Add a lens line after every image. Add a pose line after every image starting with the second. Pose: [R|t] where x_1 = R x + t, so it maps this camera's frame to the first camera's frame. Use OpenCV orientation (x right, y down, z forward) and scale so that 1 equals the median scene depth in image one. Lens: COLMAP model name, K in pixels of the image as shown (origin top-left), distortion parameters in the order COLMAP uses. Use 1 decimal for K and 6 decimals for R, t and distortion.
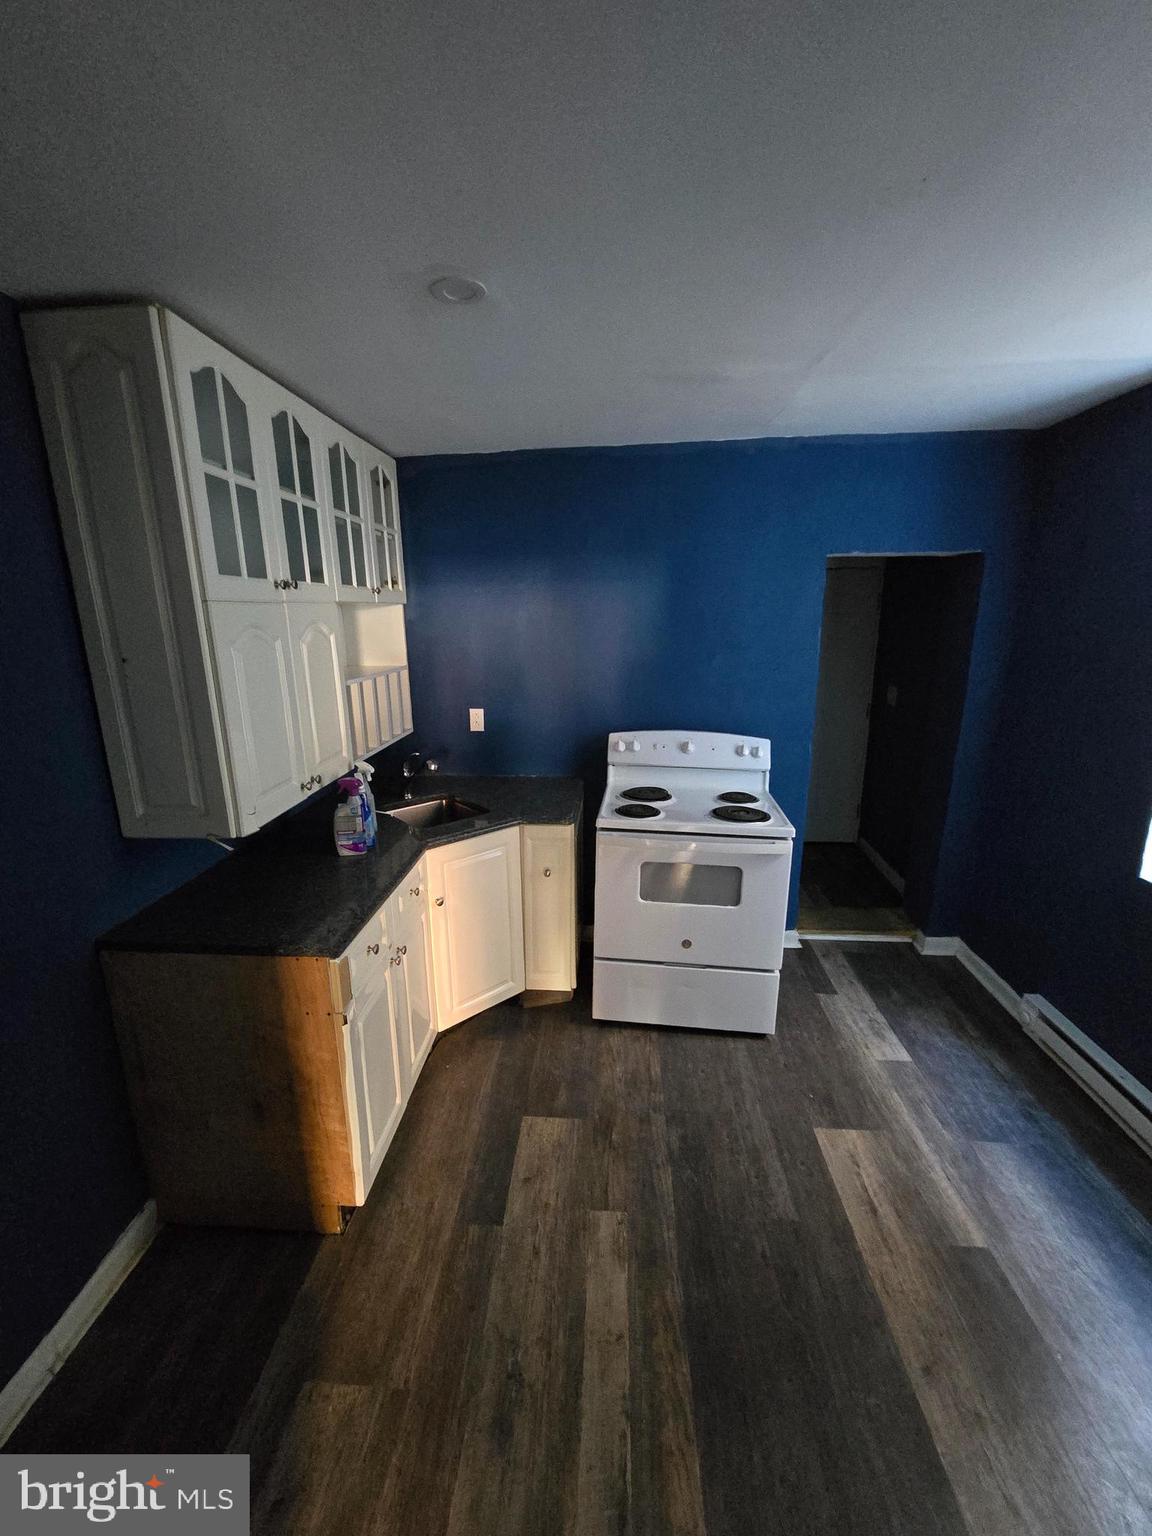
lens RADIAL K [[616.7, 0, 576.0], [0, 616.7, 768.0], [0, 0, 1]] dist [-0.002329, 0.000209]
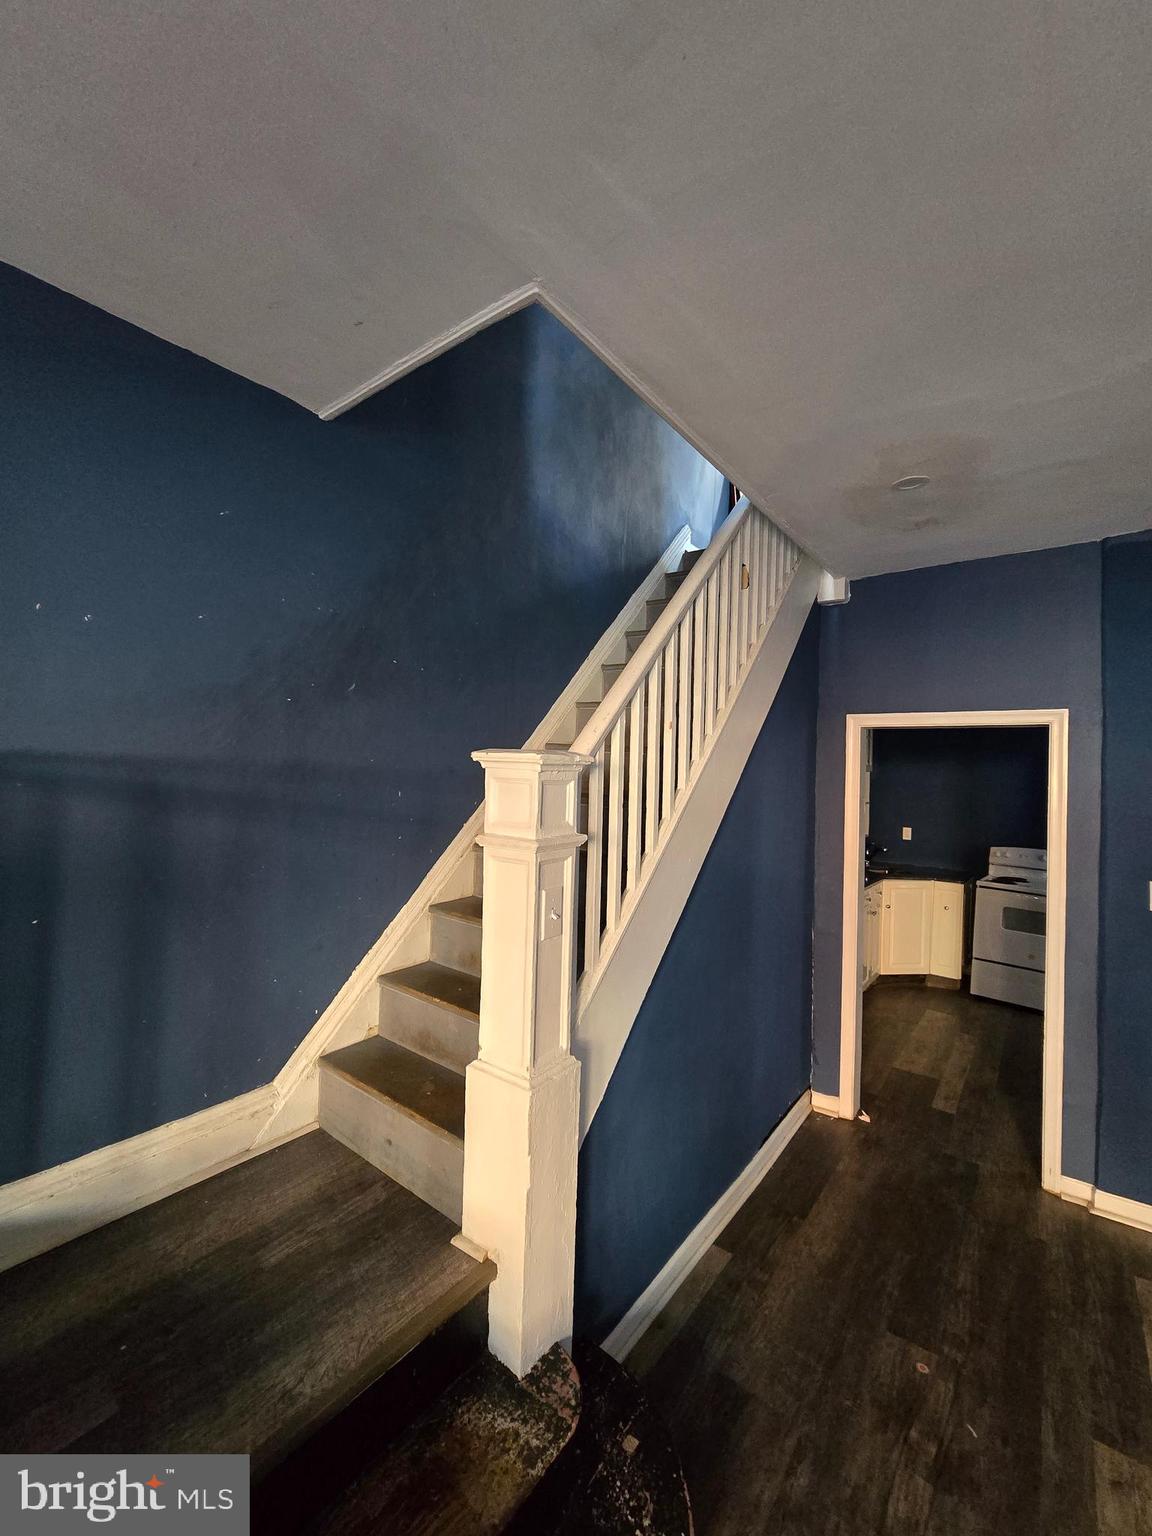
lens RADIAL K [[630.0, 0, 545.4], [0, 630.0, 771.1], [0, 0, 1]] dist [-0.002534, -0.000145]
pose [[0.810056, 0.034589, -0.585331, 0.071981], [-0.174768, 0.967128, -0.184716, 0.313981], [0.559701, 0.251927, 0.789473, -1.313778]]
